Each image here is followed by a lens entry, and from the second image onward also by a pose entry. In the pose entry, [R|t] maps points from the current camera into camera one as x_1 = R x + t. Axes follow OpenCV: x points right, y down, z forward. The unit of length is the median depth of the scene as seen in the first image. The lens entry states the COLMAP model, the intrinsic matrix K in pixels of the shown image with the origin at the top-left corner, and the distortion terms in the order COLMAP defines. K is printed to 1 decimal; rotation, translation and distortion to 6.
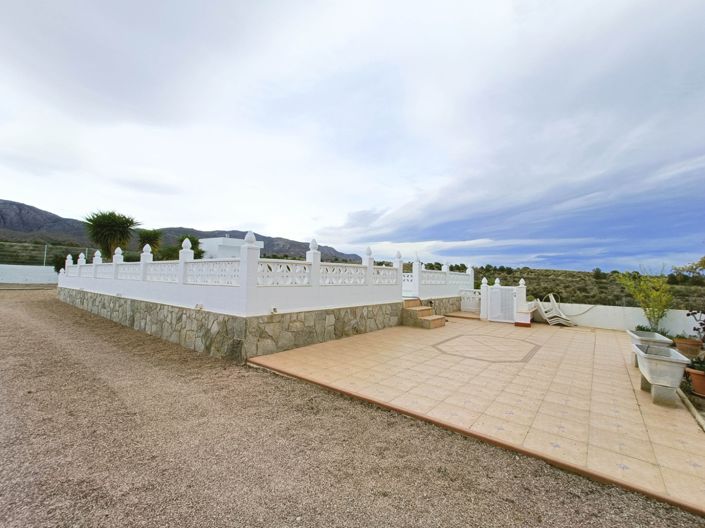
lens RADIAL K [[311.3, 0, 352.5], [0, 311.3, 264.0], [0, 0, 1]] dist [0.009413, -0.000033]
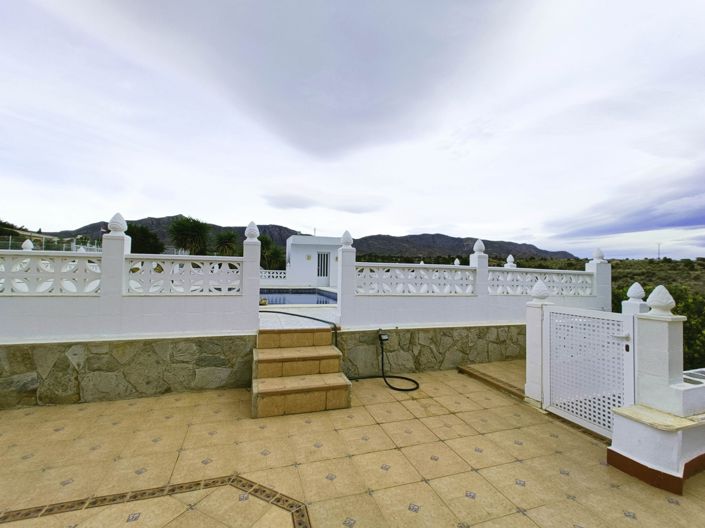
lens RADIAL K [[322.6, 0, 352.5], [0, 322.6, 264.0], [0, 0, 1]] dist [0.064632, -0.000029]
pose [[0.834089, -0.028872, -0.550873, 0.243688], [0.016053, 0.999477, -0.028078, 0.015332], [0.551396, 0.014576, 0.834117, 0.304930]]
